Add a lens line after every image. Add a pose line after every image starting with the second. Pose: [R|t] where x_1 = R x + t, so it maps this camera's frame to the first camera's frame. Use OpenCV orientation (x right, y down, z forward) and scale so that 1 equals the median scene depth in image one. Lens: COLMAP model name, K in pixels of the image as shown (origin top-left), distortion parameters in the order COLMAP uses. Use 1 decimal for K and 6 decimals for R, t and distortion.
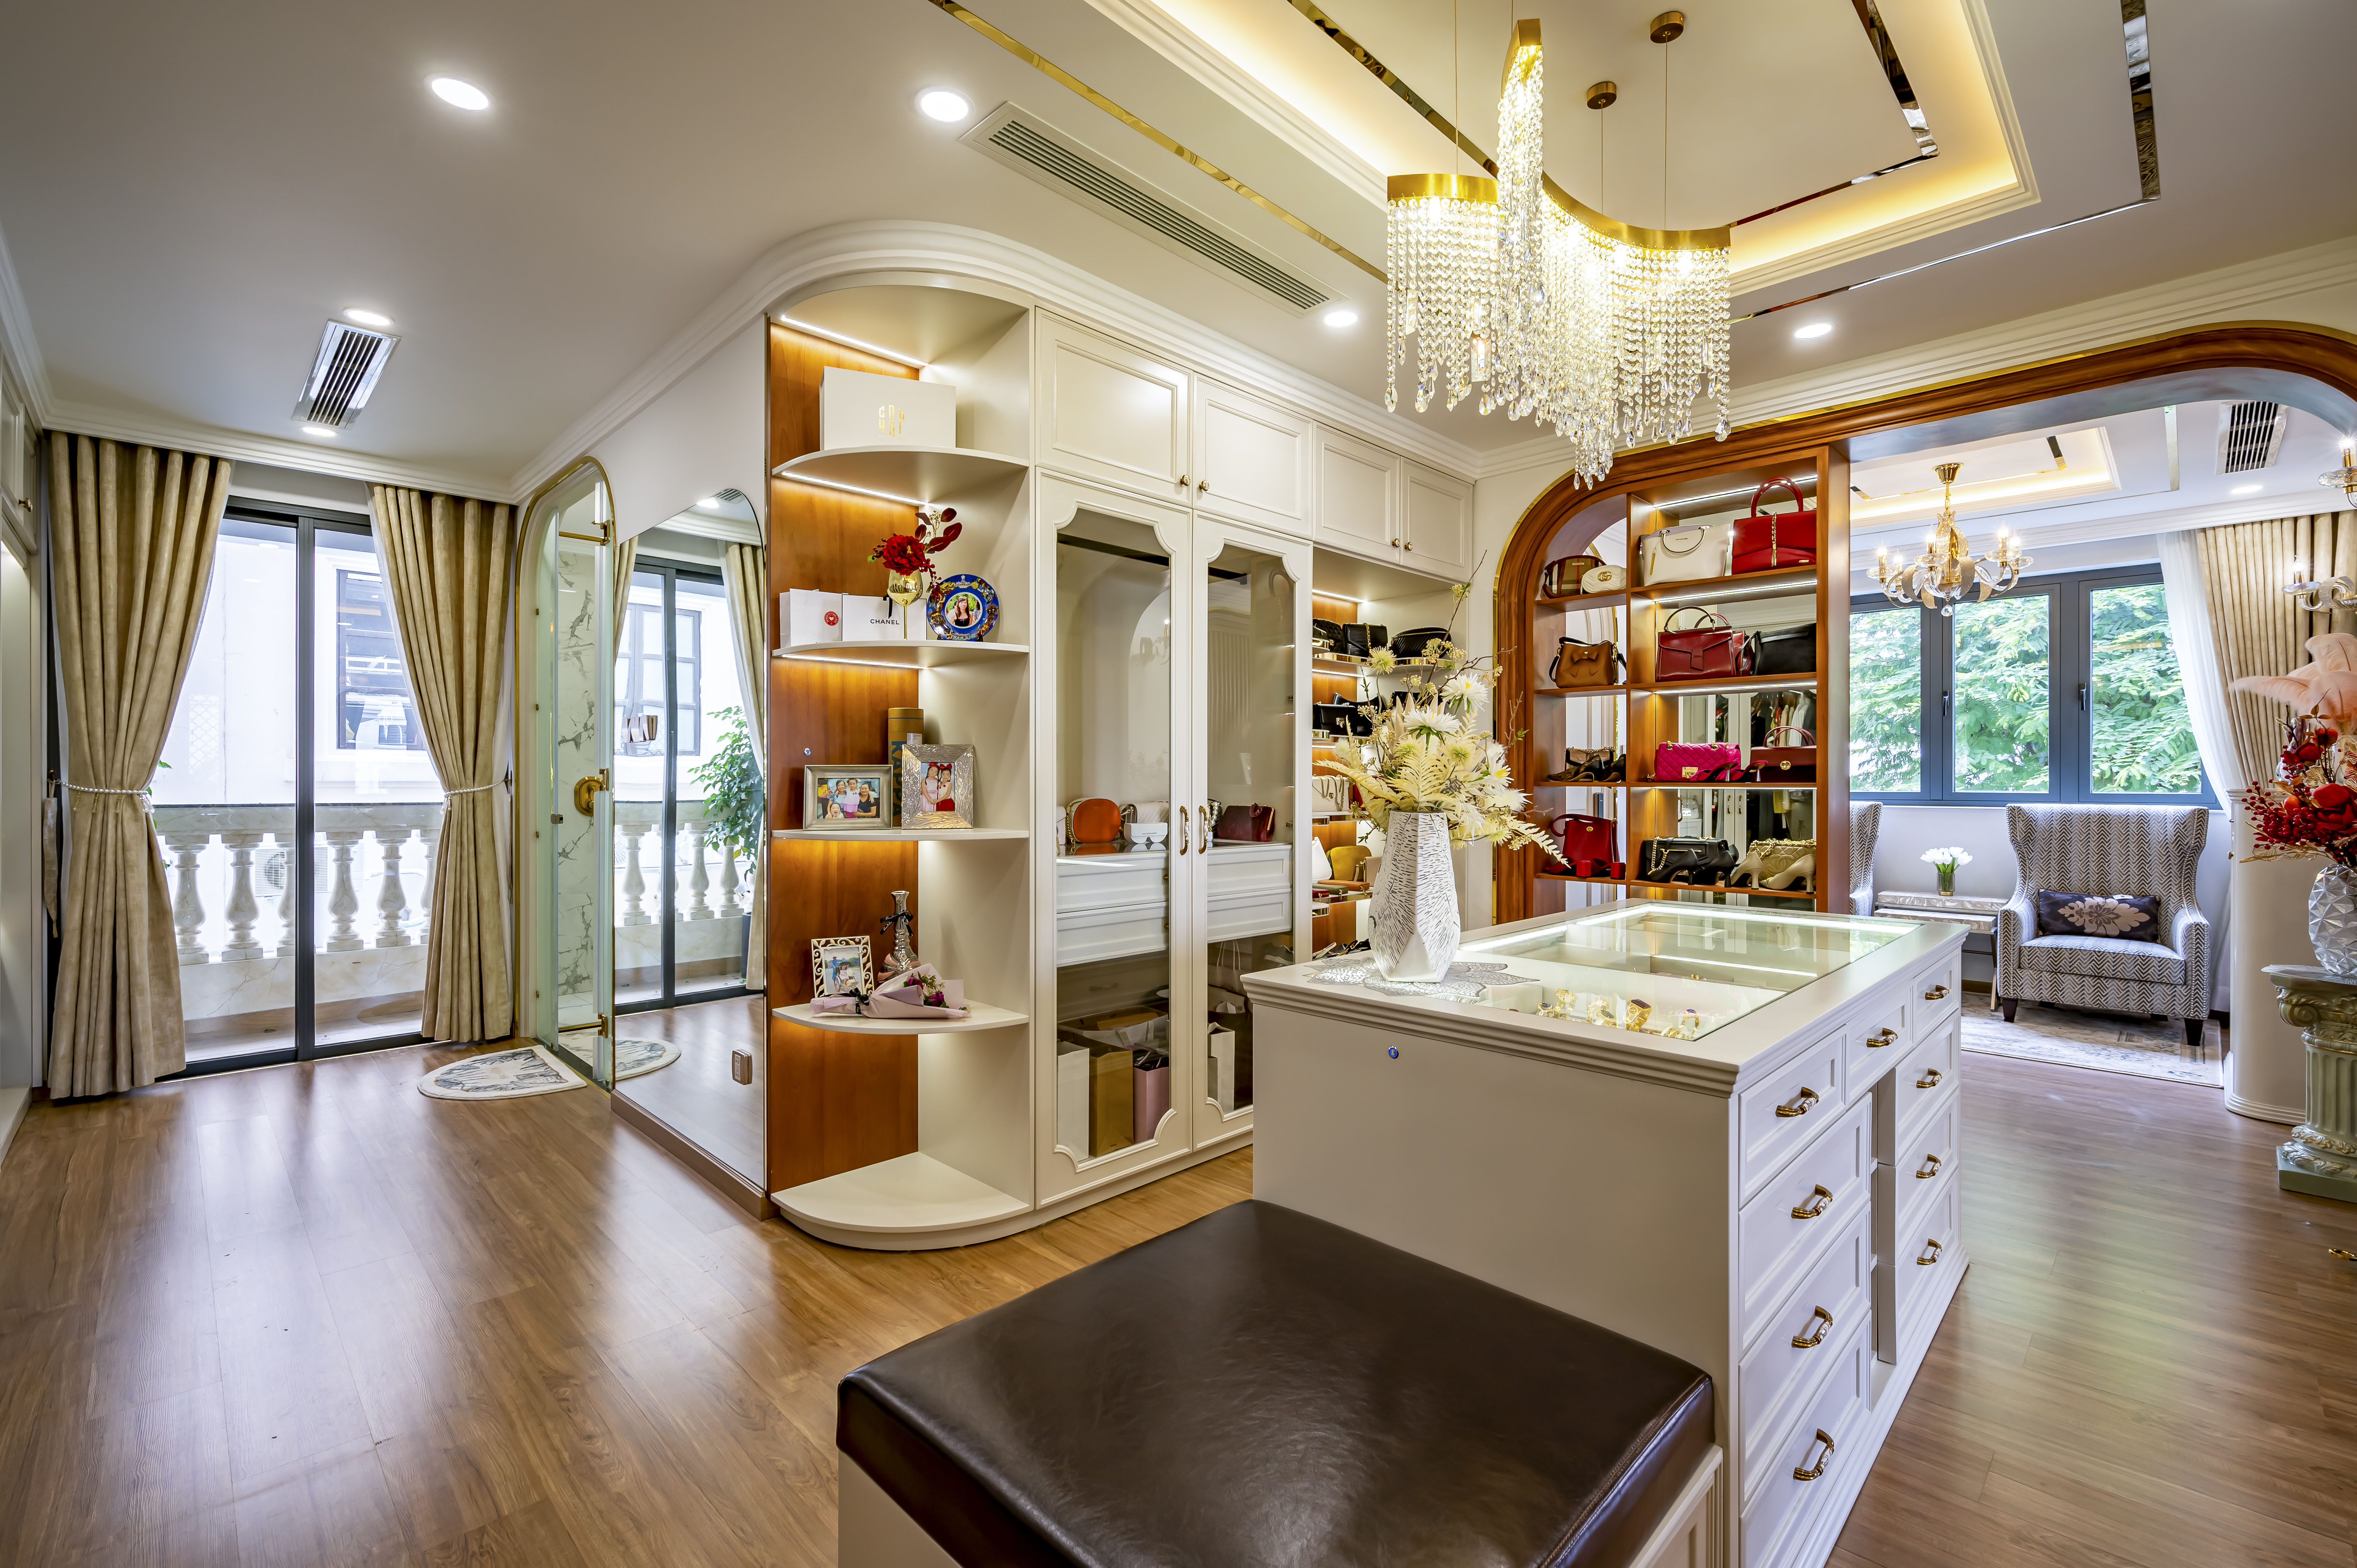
lens RADIAL K [[1022.9, 0, 1178.5], [0, 1022.9, 784.0], [0, 0, 1]] dist [0.001077, 0.000174]
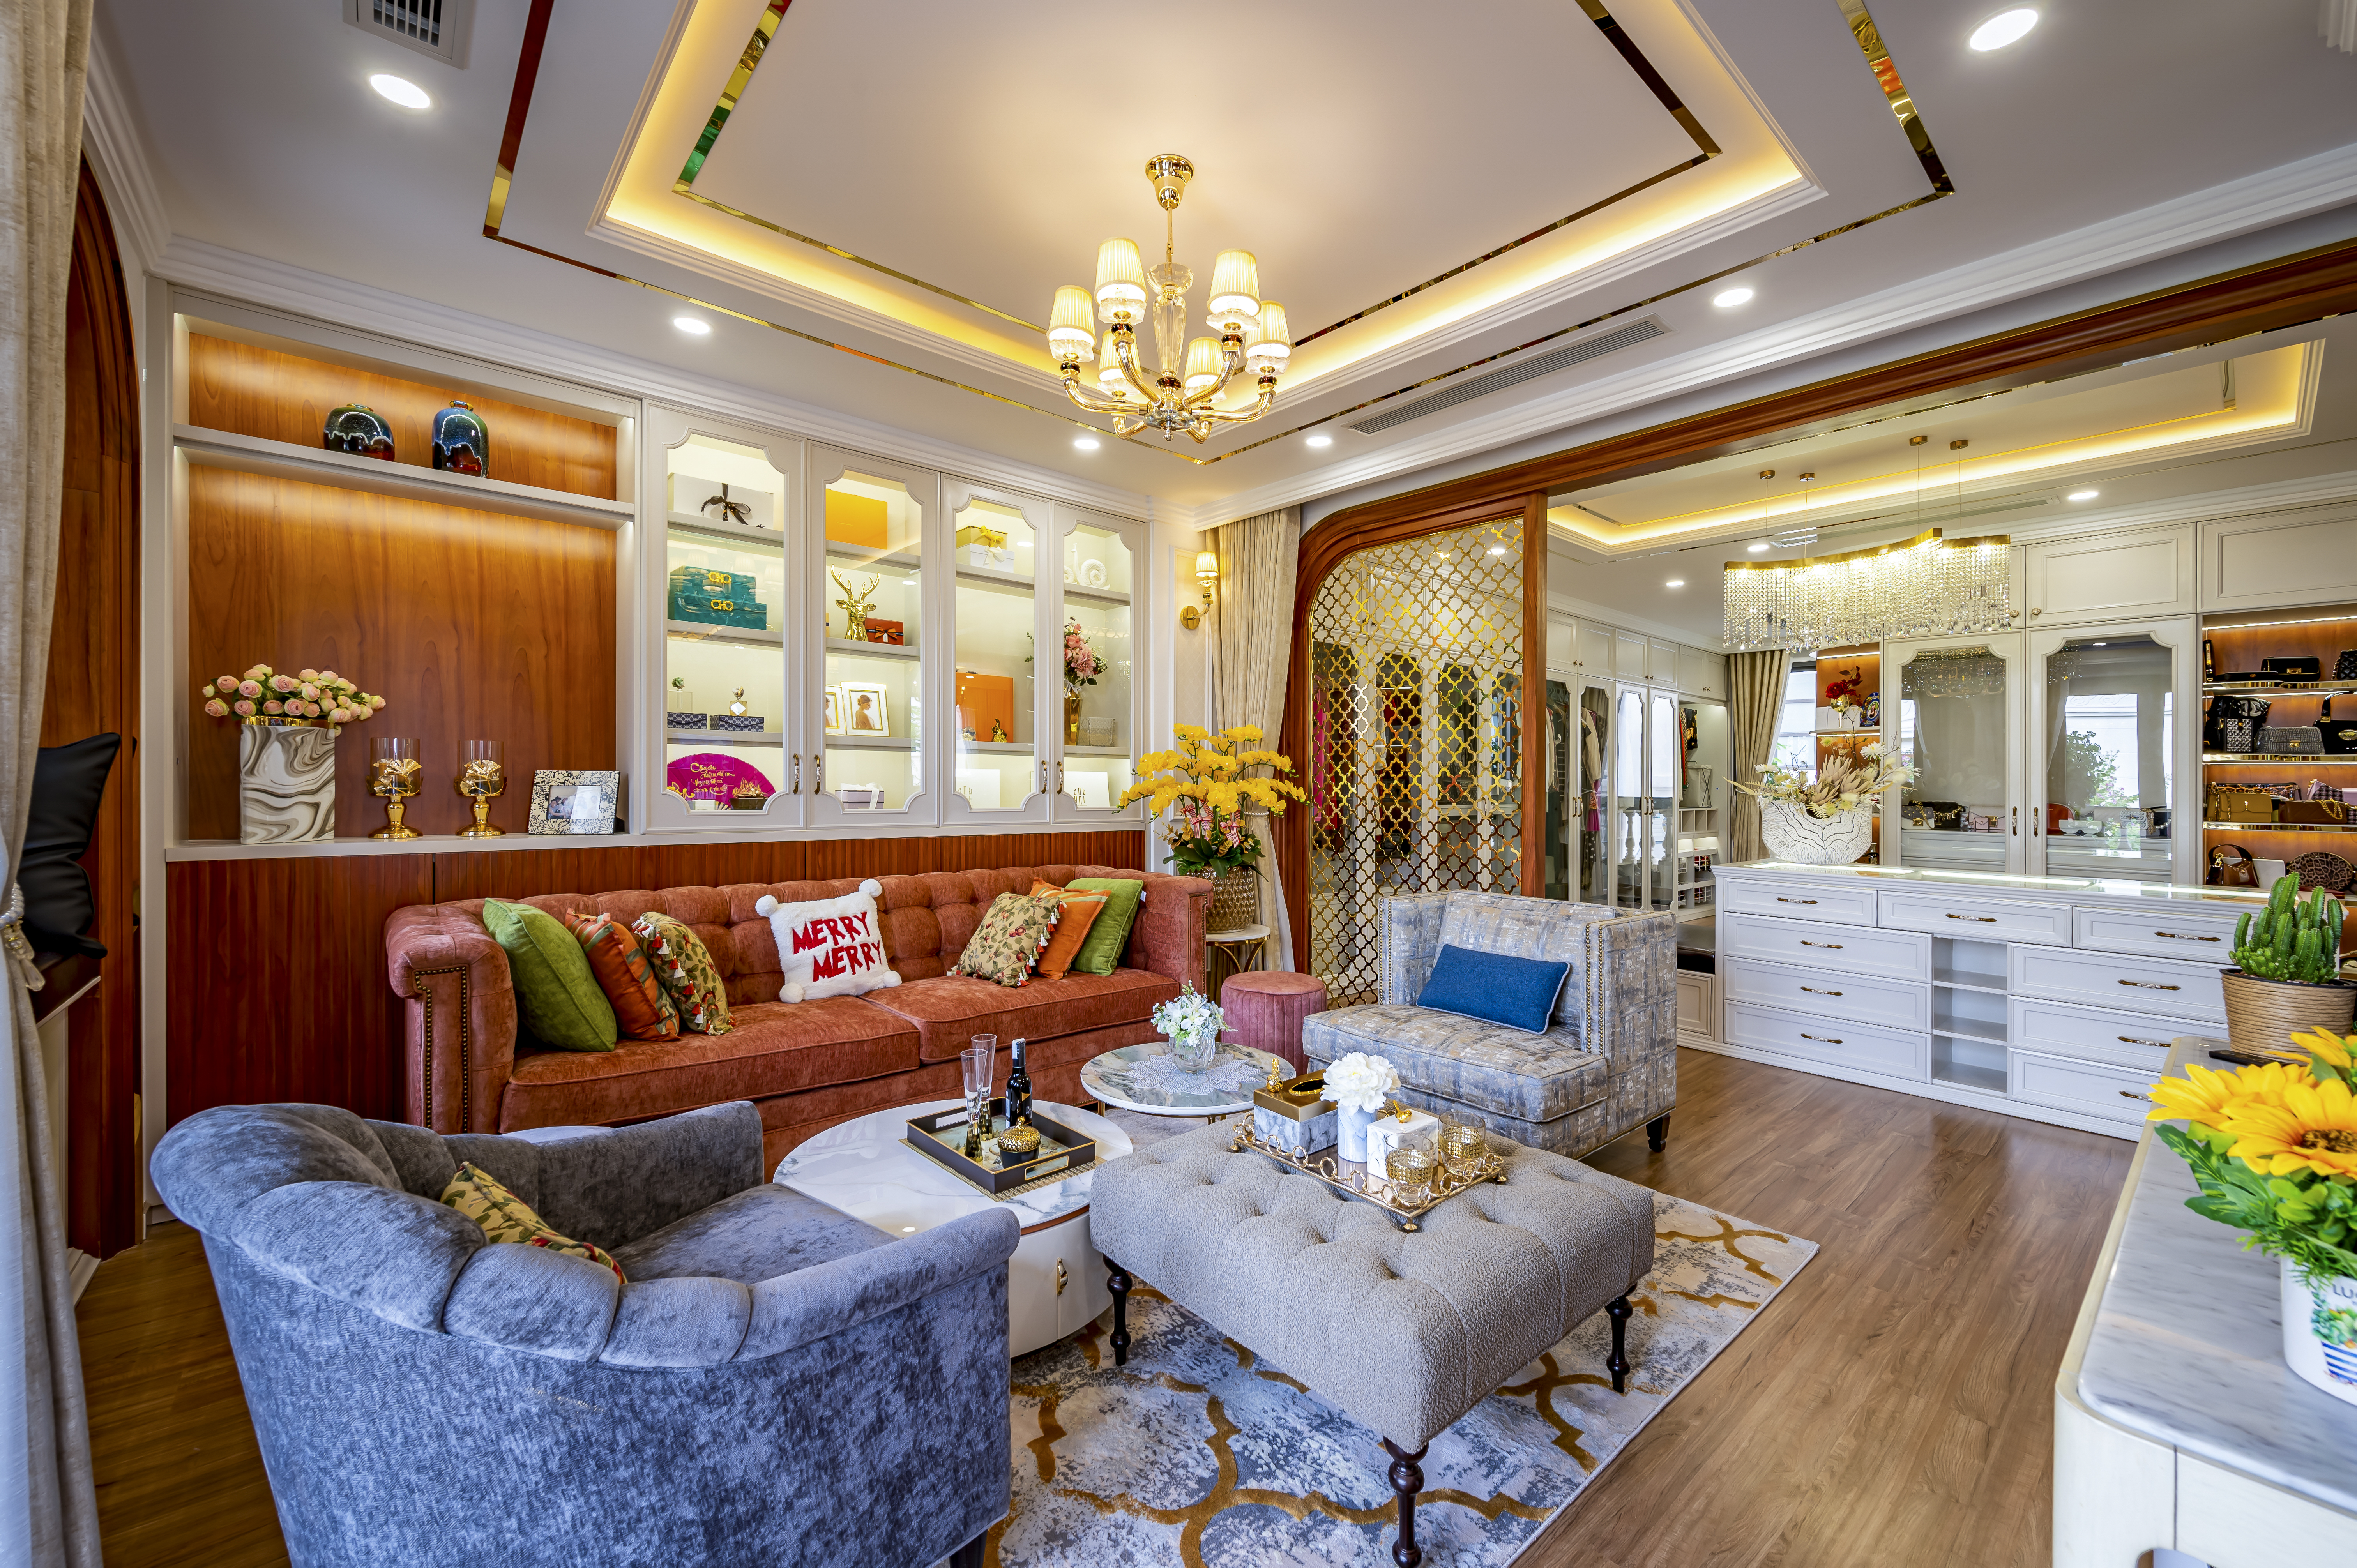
lens RADIAL K [[932.0, 0, 1178.5], [0, 932.0, 784.0], [0, 0, 1]] dist [0.024661, 0.000115]
pose [[-0.069378, -0.001876, -0.997589, 1.620167], [-0.007952, 0.999967, -0.001328, -0.002654], [0.997559, 0.007841, -0.069391, -0.260497]]
